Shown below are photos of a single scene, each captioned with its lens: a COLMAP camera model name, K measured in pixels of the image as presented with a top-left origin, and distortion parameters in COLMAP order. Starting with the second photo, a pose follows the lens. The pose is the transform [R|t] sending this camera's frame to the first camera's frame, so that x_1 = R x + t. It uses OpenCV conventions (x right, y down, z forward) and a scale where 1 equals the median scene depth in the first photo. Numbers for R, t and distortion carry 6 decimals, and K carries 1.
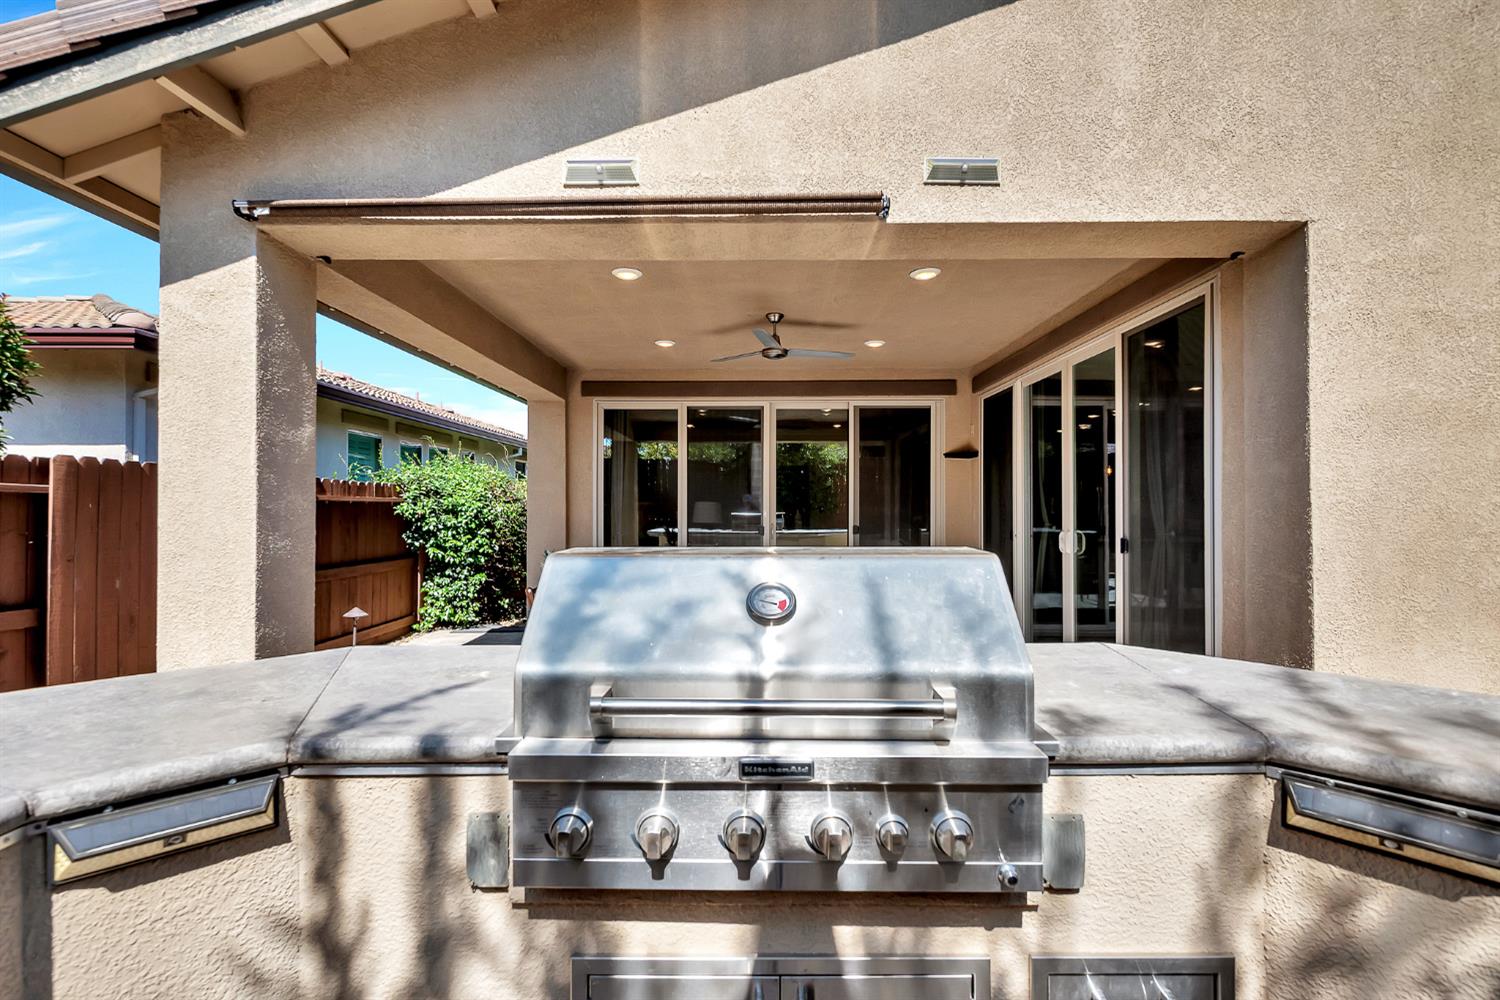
lens RADIAL K [[708.6, 0, 762.6], [0, 708.6, 496.2], [0, 0, 1]] dist [-0.004793, -0.000900]
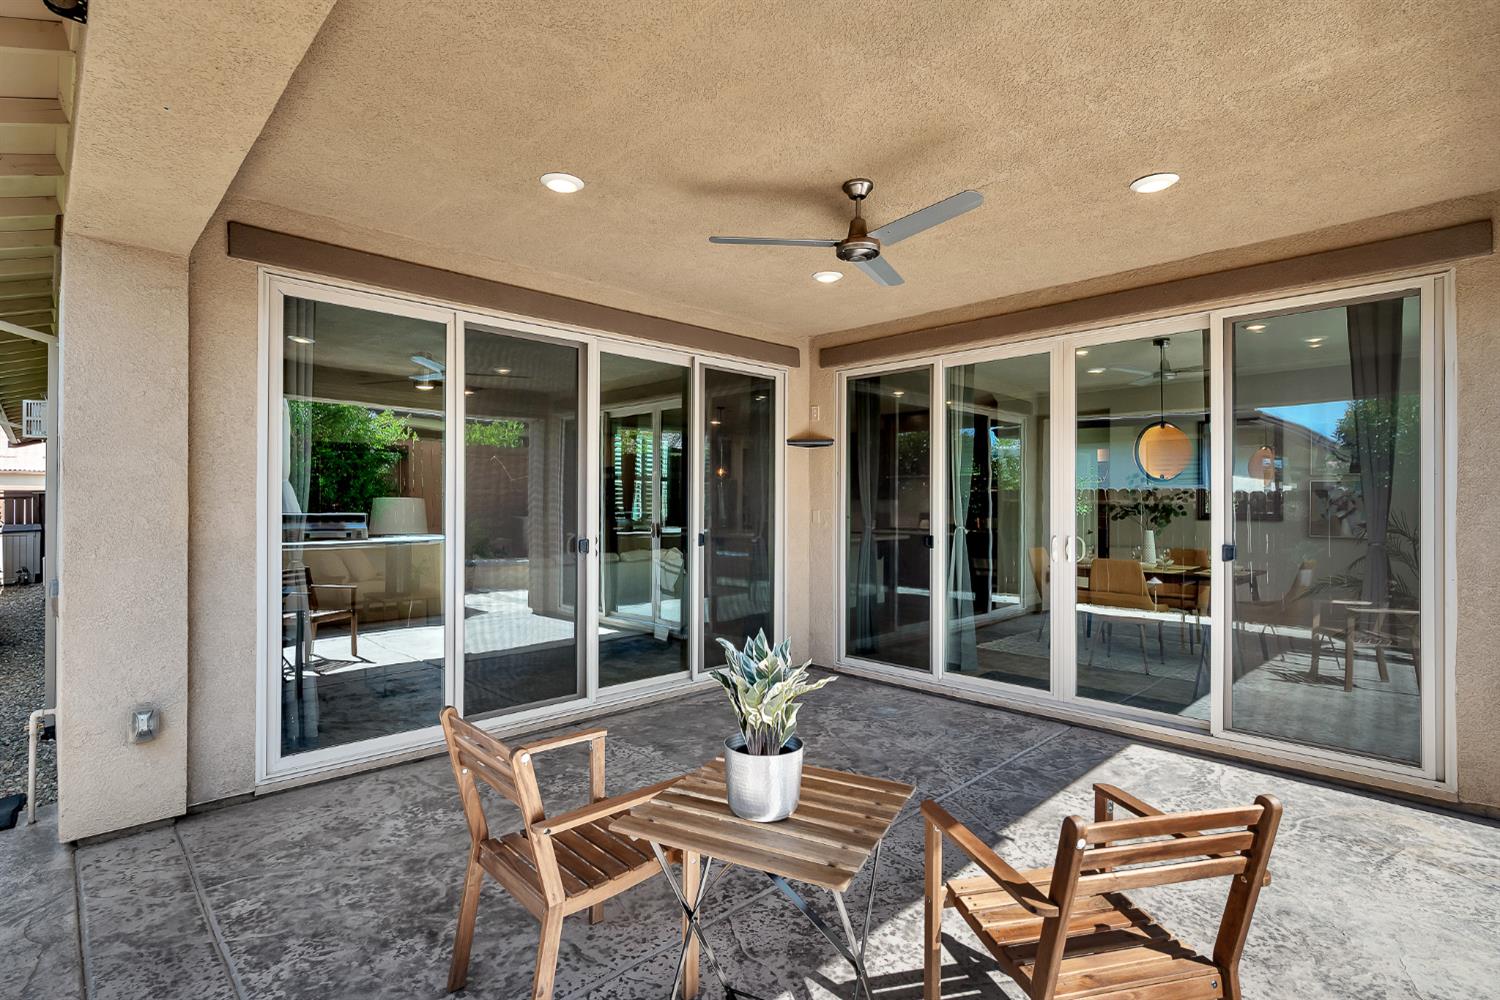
lens RADIAL K [[708.6, 0, 743.2], [0, 708.6, 506.1], [0, 0, 1]] dist [-0.004793, -0.000900]
pose [[0.706002, -0.002967, 0.708204, -0.373620], [-0.014159, 0.999732, 0.018303, 0.001164], [-0.708069, -0.022949, 0.705771, 0.509270]]
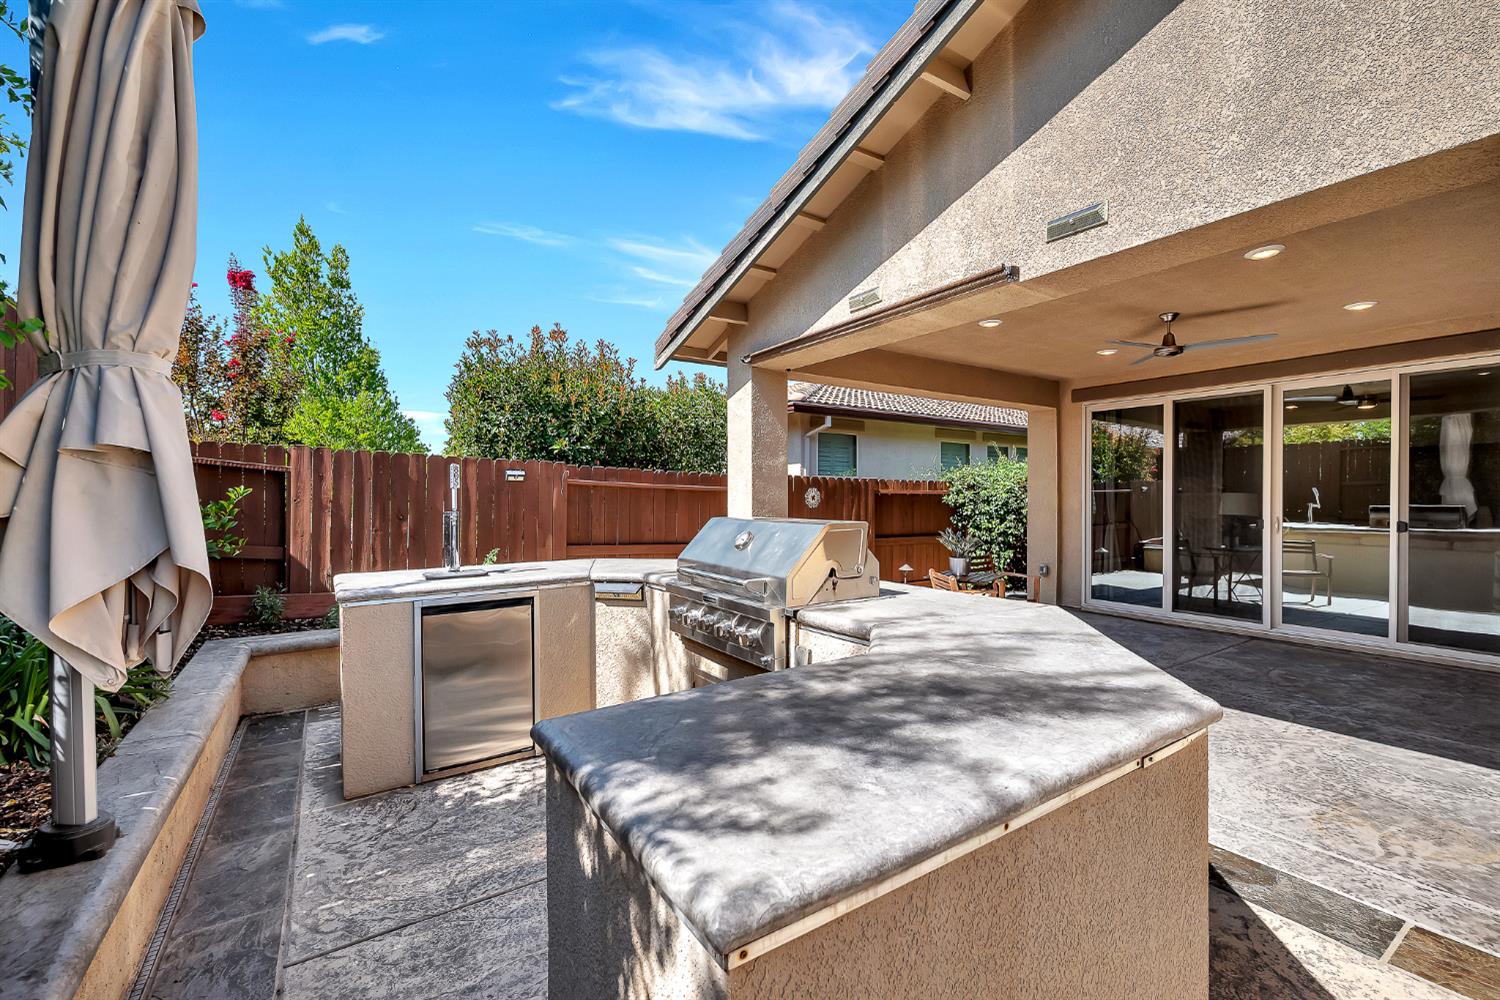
lens RADIAL K [[632.8, 0, 745.5], [0, 632.8, 497.1], [0, 0, 1]] dist [-0.004231, -0.000515]
pose [[0.556471, 0.000153, -0.830867, 0.340822], [0.012381, 0.999887, 0.008476, -0.001675], [0.830775, -0.015004, 0.556406, -0.031364]]
